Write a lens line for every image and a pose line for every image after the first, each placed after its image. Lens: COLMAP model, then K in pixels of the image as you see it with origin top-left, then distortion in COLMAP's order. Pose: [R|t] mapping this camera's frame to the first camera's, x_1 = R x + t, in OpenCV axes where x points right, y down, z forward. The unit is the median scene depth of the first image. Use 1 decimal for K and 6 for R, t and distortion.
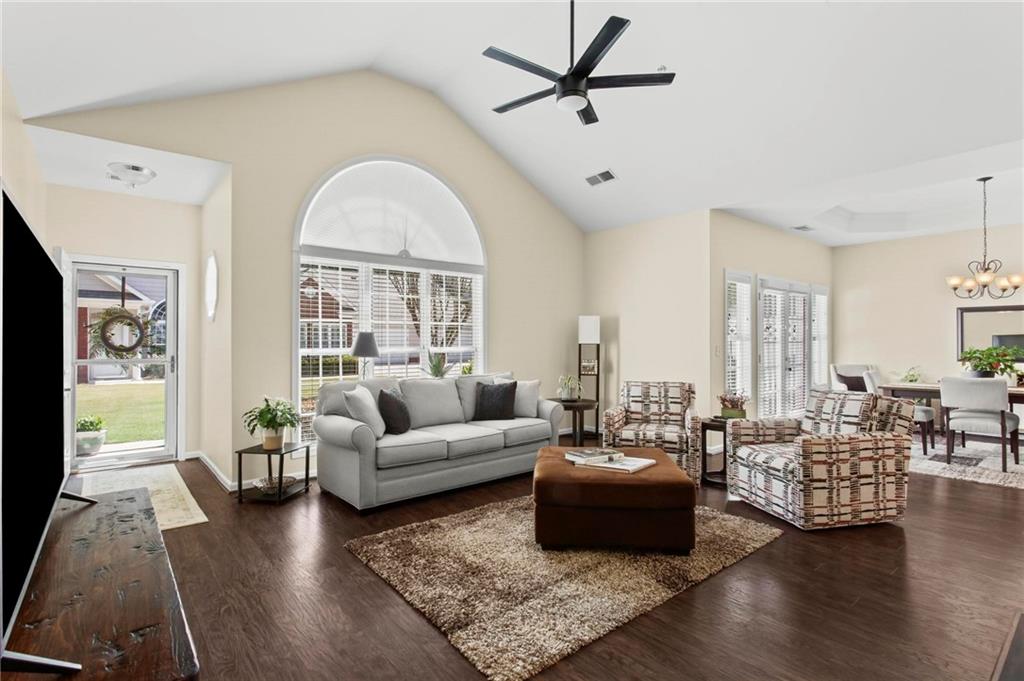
lens RADIAL K [[503.5, 0, 511.9], [0, 503.5, 316.4], [0, 0, 1]] dist [0.000844, 0.000048]
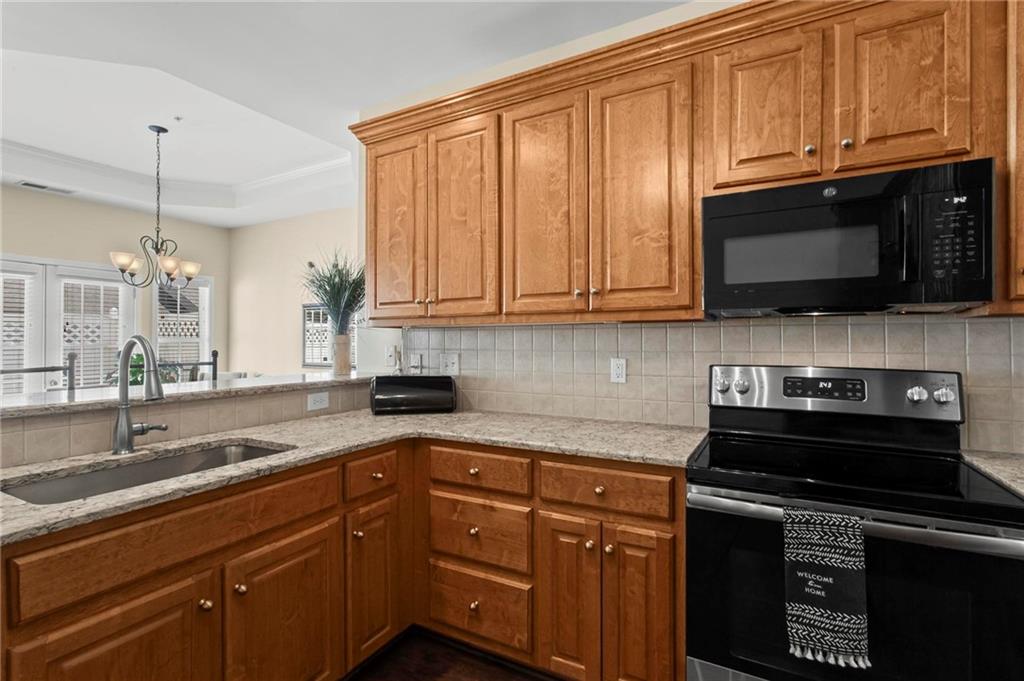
lens RADIAL K [[491.9, 0, 502.7], [0, 491.9, 339.0], [0, 0, 1]] dist [-0.000011, 0.001501]
pose [[0.937684, -0.001018, 0.347489, 1.798673], [-0.017759, 0.998549, 0.050847, -0.008923], [-0.347036, -0.053849, 0.936304, 0.180551]]
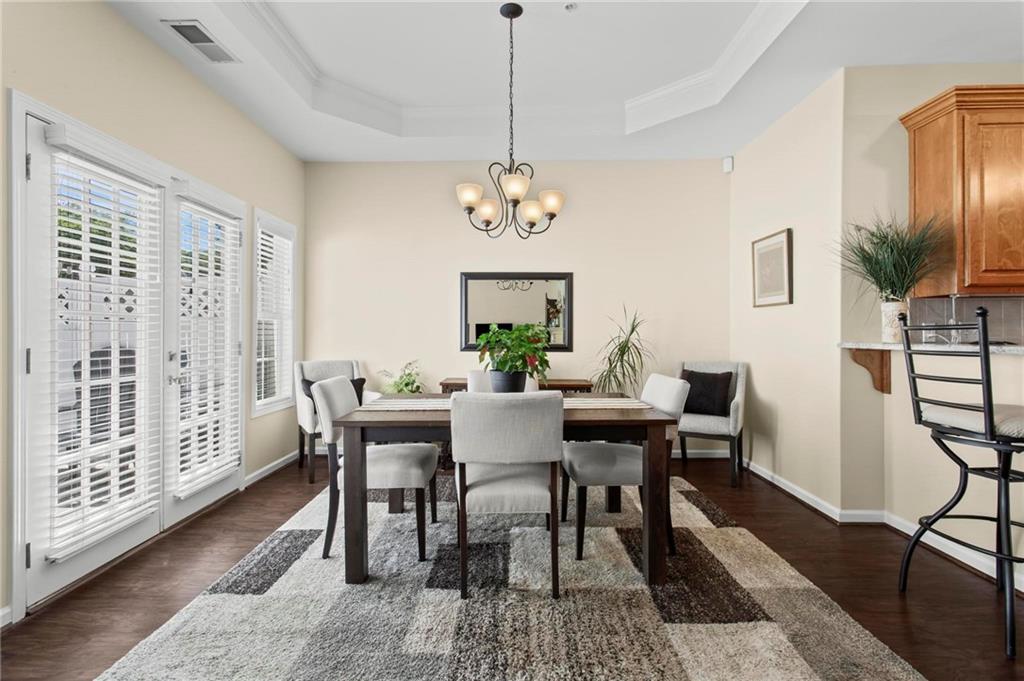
lens RADIAL K [[489.3, 0, 506.9], [0, 489.3, 335.2], [0, 0, 1]] dist [0.000784, 0.001568]
pose [[0.655134, -0.005066, 0.755496, 0.831381], [-0.041922, 0.998193, 0.043046, 0.076156], [-0.754349, -0.059873, 0.653738, 1.005580]]
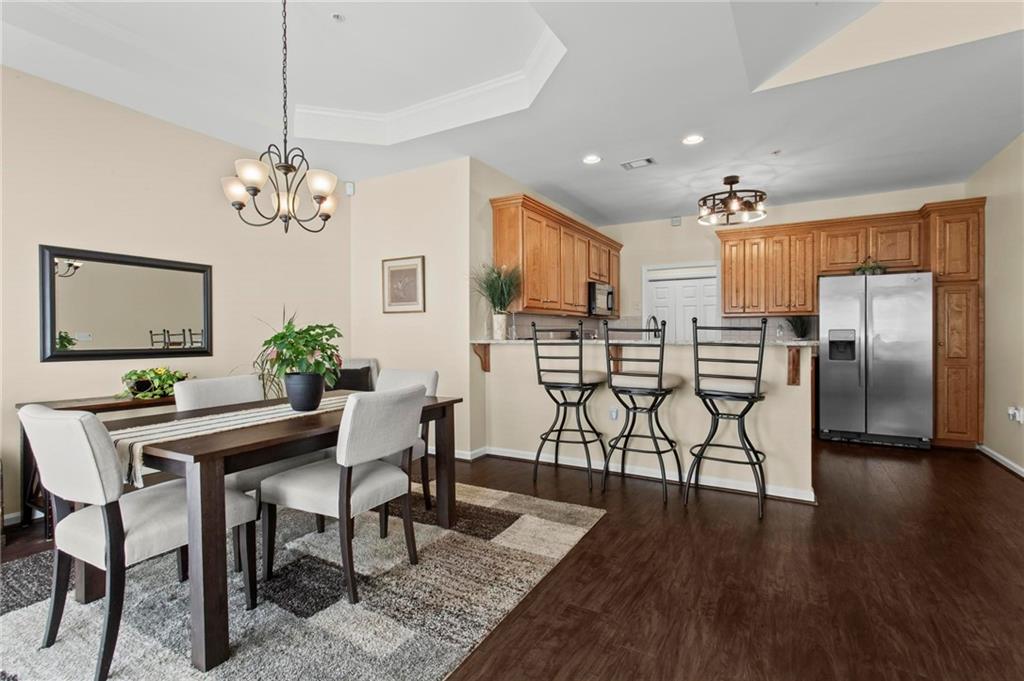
lens RADIAL K [[482.9, 0, 506.5], [0, 482.9, 337.3], [0, 0, 1]] dist [0.000347, -0.000009]
pose [[-0.338097, -0.007276, 0.941083, 0.639187], [-0.051347, 0.998623, -0.010726, 0.103037], [-0.939709, -0.051948, -0.338005, 1.463265]]
